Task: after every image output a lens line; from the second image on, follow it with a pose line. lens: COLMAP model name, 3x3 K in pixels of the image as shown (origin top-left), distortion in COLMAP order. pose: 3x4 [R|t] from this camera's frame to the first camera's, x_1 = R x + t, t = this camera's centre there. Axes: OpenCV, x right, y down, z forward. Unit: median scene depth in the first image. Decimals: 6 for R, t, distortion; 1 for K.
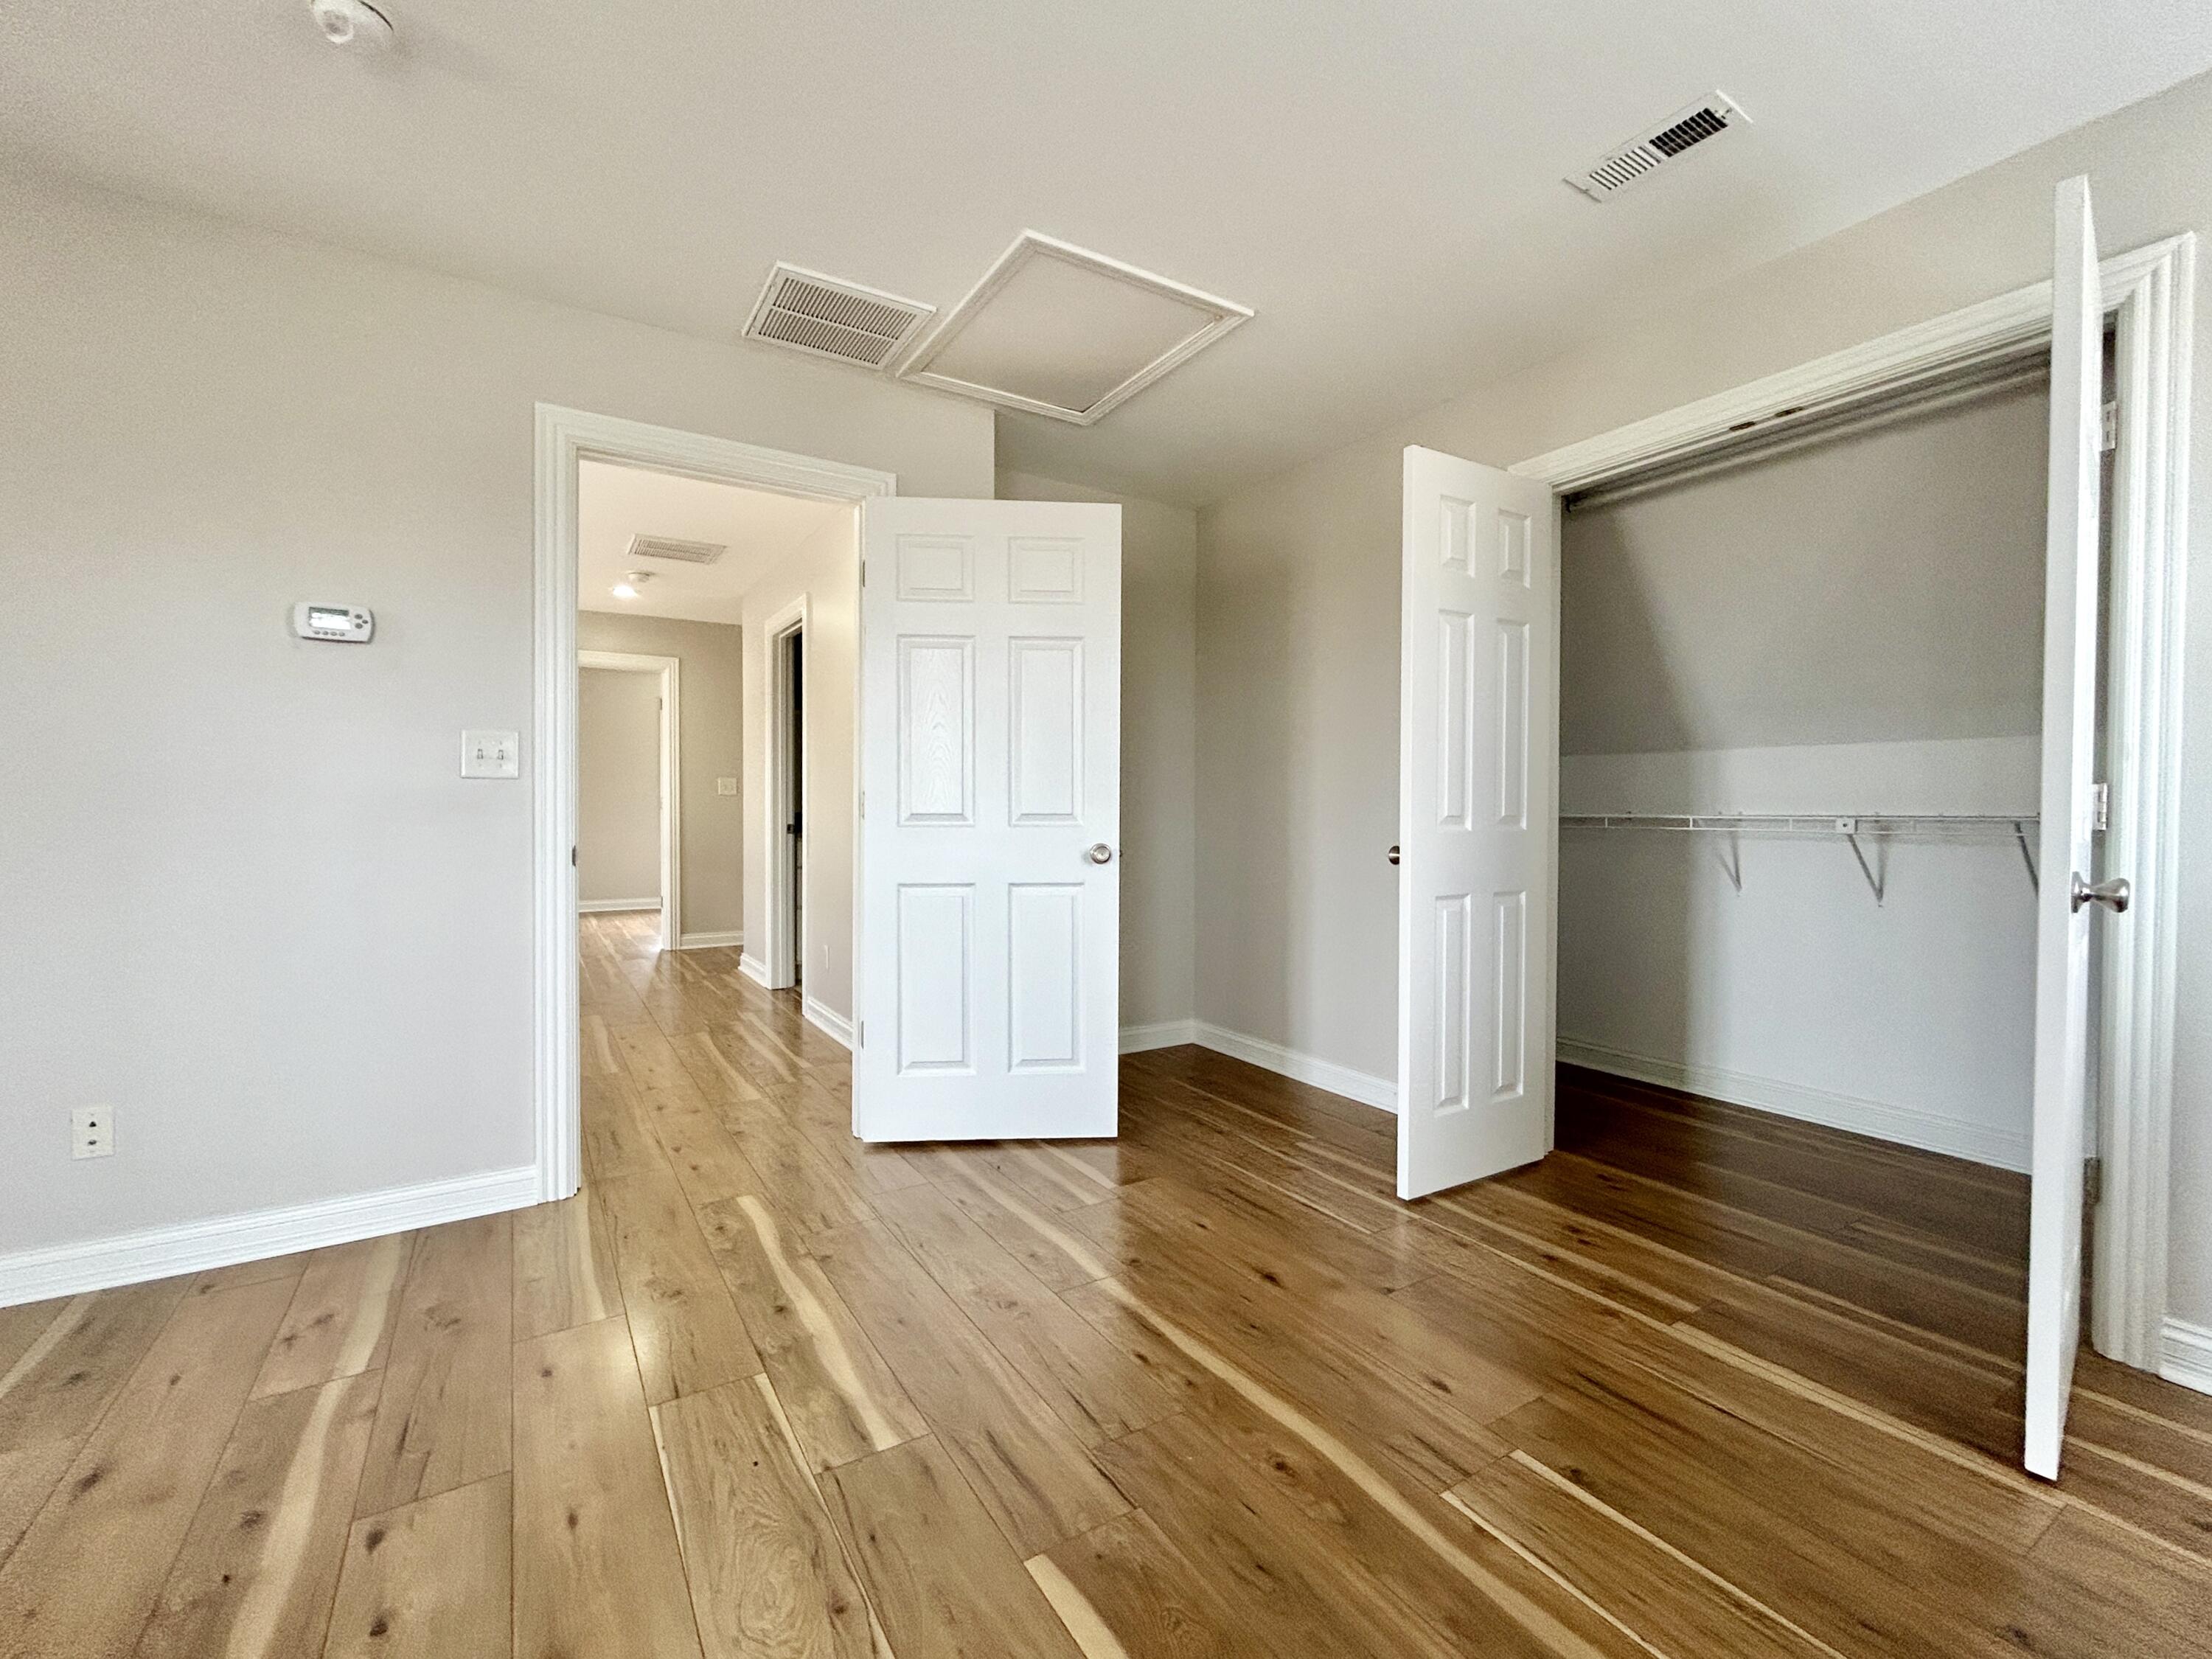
lens RADIAL K [[944.4, 0, 1105.8], [0, 944.4, 825.0], [0, 0, 1]] dist [-0.001811, -0.000406]
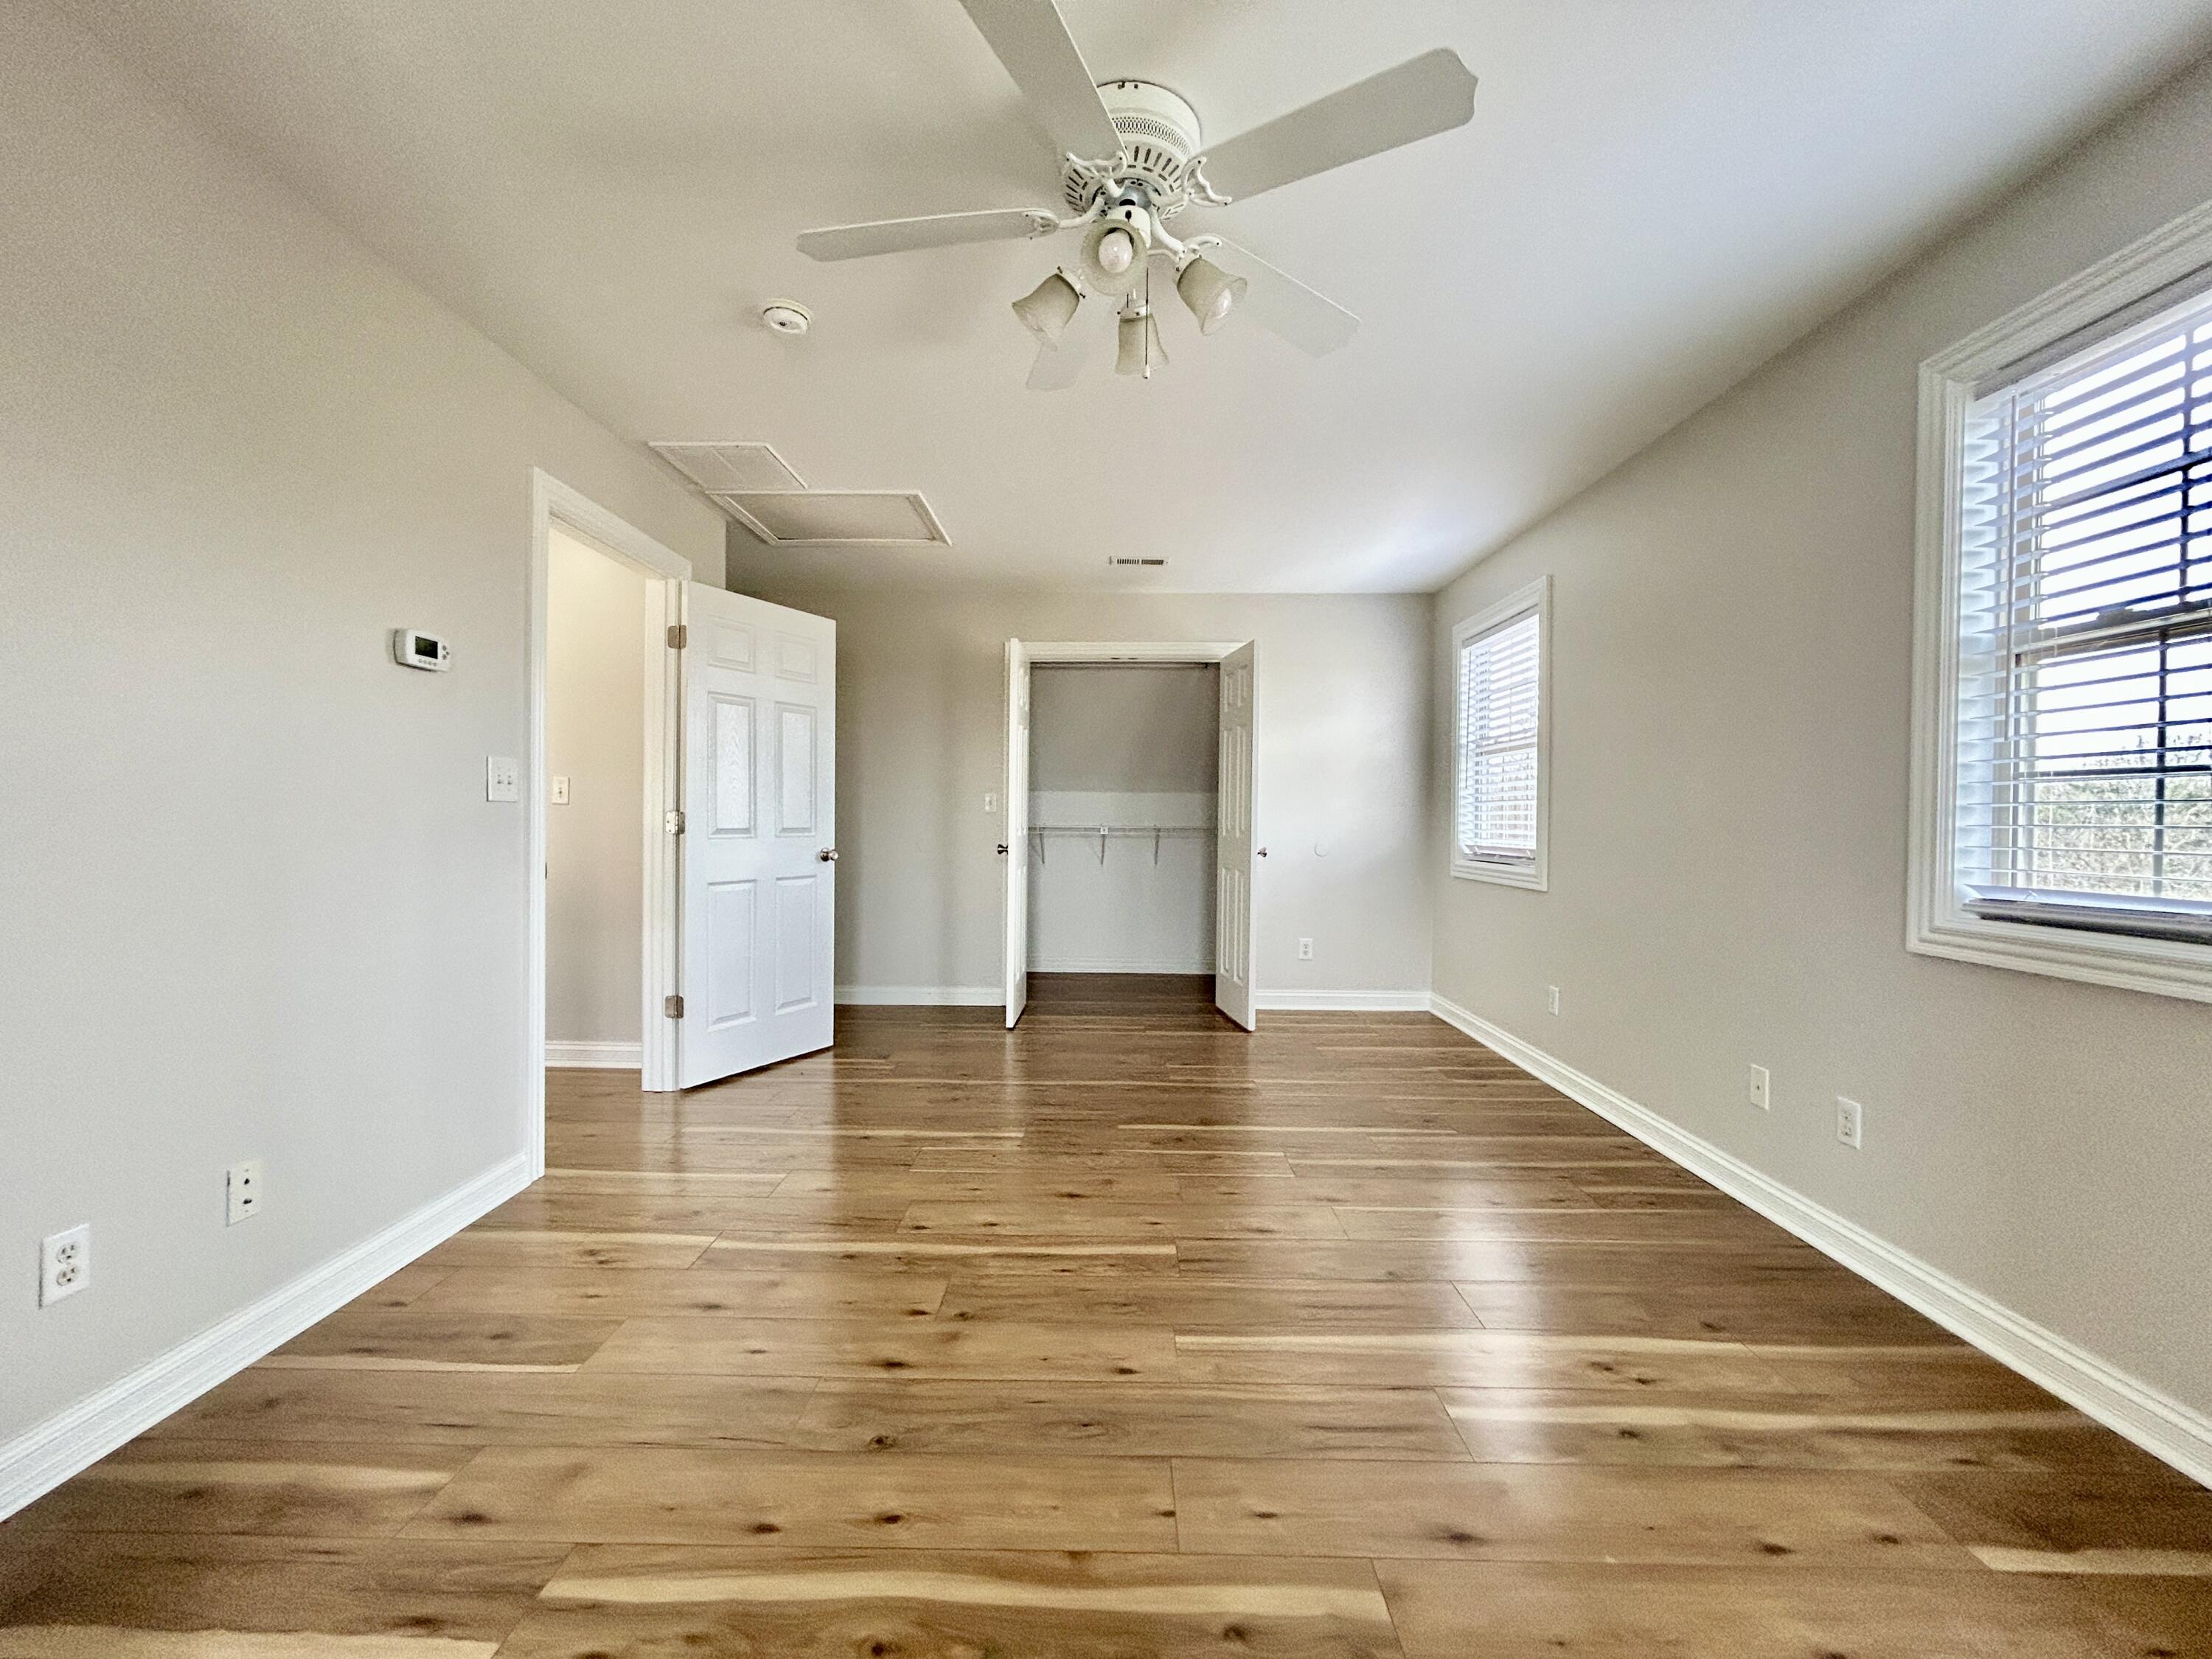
lens RADIAL K [[889.1, 0, 1103.0], [0, 889.1, 825.8], [0, 0, 1]] dist [0.000397, 0.000106]
pose [[0.540531, -0.005801, 0.841304, -1.093847], [0.005934, 0.999978, 0.003082, -0.020065], [-0.841303, 0.003326, 0.540554, -0.136558]]
